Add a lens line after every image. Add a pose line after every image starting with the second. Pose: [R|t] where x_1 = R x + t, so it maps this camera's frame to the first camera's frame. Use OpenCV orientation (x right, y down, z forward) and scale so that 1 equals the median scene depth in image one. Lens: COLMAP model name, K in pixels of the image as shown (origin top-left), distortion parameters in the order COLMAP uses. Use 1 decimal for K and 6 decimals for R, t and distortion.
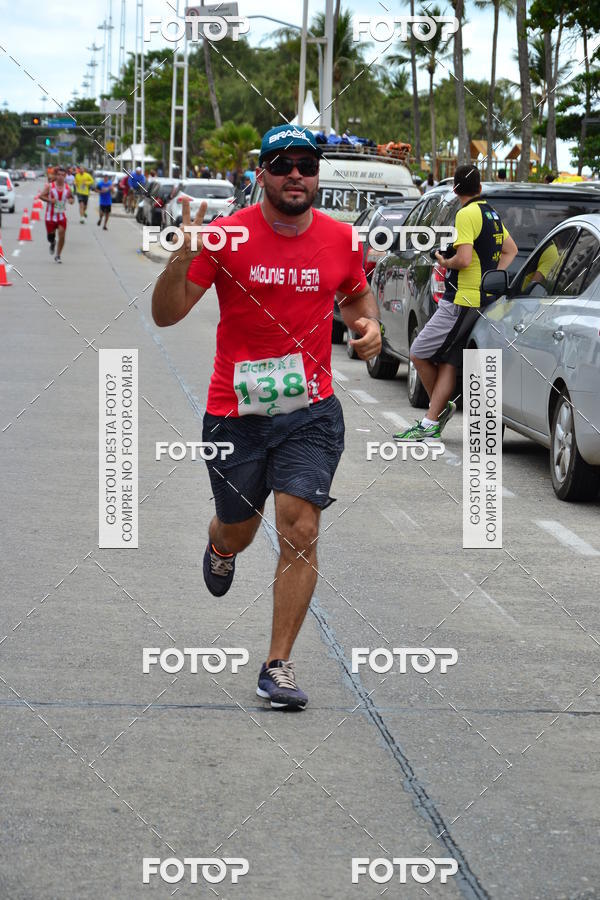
lens RADIAL K [[2844.5, 0, 322.2], [0, 2844.5, 450.1], [0, 0, 1]] dist [0.061444, 1.426891]
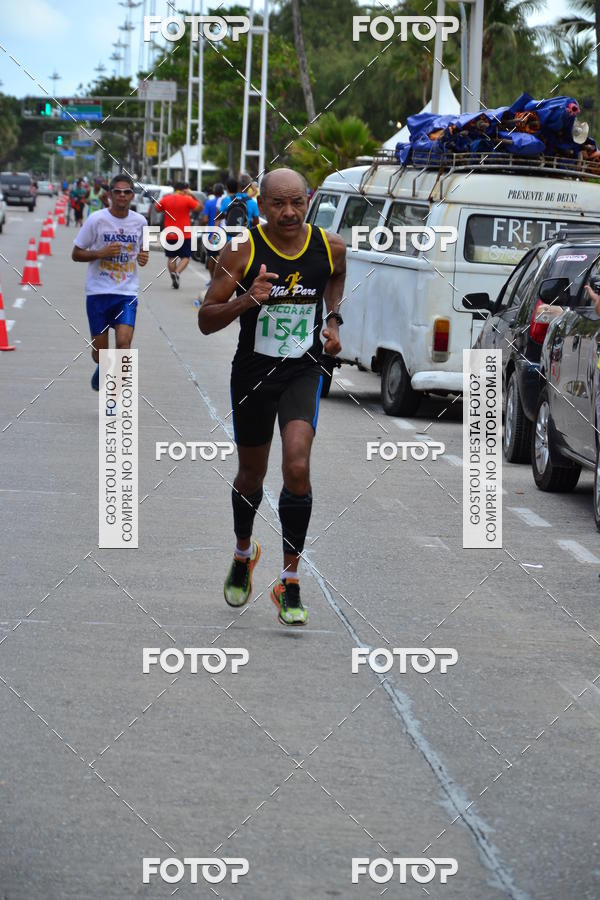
lens RADIAL K [[4553.3, 0, 277.5], [0, 4553.3, 449.2], [0, 0, 1]] dist [0.412765, 10.130000]
pose [[0.999587, 0.012118, -0.026076, -0.015247], [-0.013005, 0.999333, -0.034114, 0.002777], [0.025645, 0.034439, 0.999078, -0.094486]]
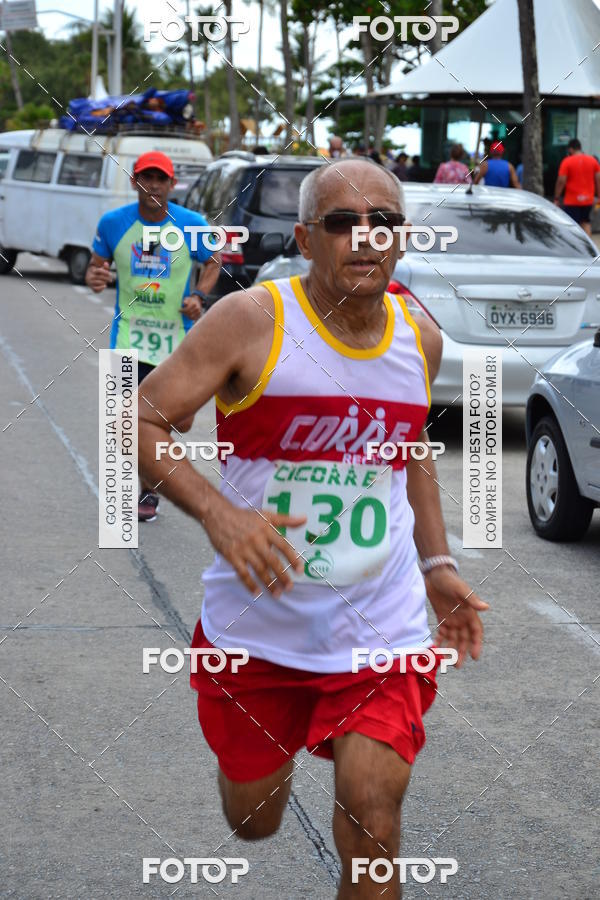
lens RADIAL K [[2323.5, 0, 299.9], [0, 2323.5, 431.1], [0, 0, 1]] dist [0.021837, 0.510965]
pose [[0.995687, -0.014805, 0.091586, -0.012274], [0.012641, 0.999628, 0.024164, -0.005004], [-0.091910, -0.022902, 0.995504, 0.055983]]
